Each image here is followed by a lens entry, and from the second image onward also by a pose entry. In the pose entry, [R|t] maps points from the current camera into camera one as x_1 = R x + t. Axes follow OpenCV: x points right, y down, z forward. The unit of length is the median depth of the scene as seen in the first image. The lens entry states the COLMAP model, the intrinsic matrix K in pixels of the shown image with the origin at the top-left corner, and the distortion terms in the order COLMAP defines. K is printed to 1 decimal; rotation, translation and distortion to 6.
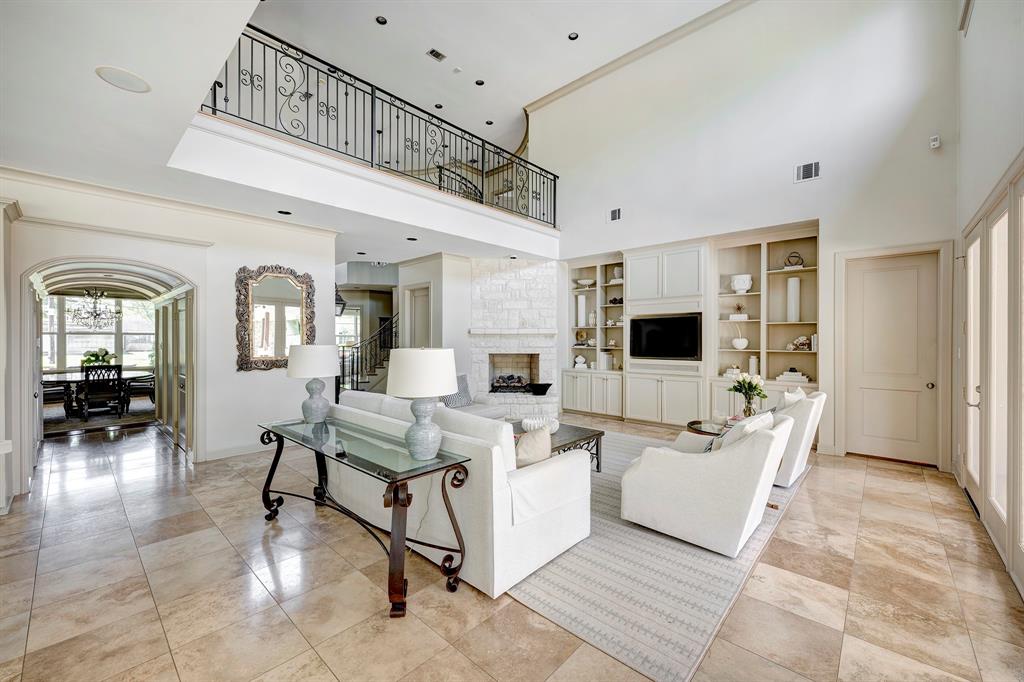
lens RADIAL K [[406.3, 0, 504.1], [0, 406.3, 347.4], [0, 0, 1]] dist [-0.009748, 0.000004]
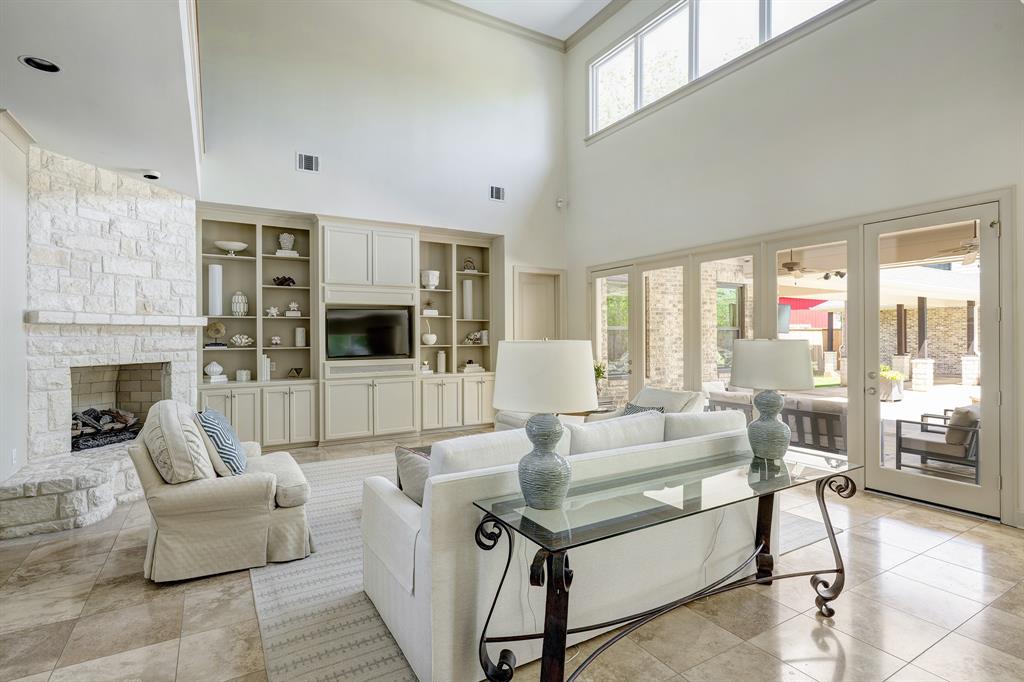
lens RADIAL K [[501.9, 0, 512.0], [0, 501.9, 341.0], [0, 0, 1]] dist [-0.000208, -0.000321]
pose [[0.280374, -0.010802, 0.959830, -0.512706], [0.023247, 0.999720, 0.004461, -0.005559], [-0.959609, 0.021063, 0.280547, 0.430319]]
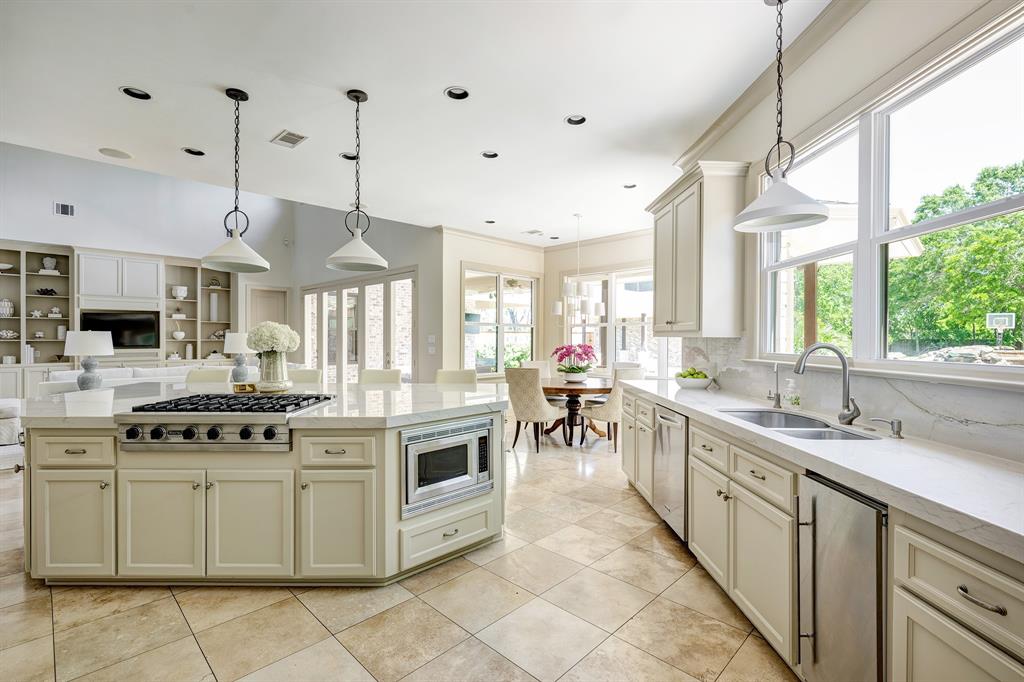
lens RADIAL K [[463.7, 0, 486.3], [0, 463.7, 340.1], [0, 0, 1]] dist [0.000495, 0.000021]
pose [[0.052122, -0.003565, 0.998634, -0.891195], [0.018717, 0.999821, 0.002593, 0.021083], [-0.998465, 0.018556, 0.052179, -0.126363]]
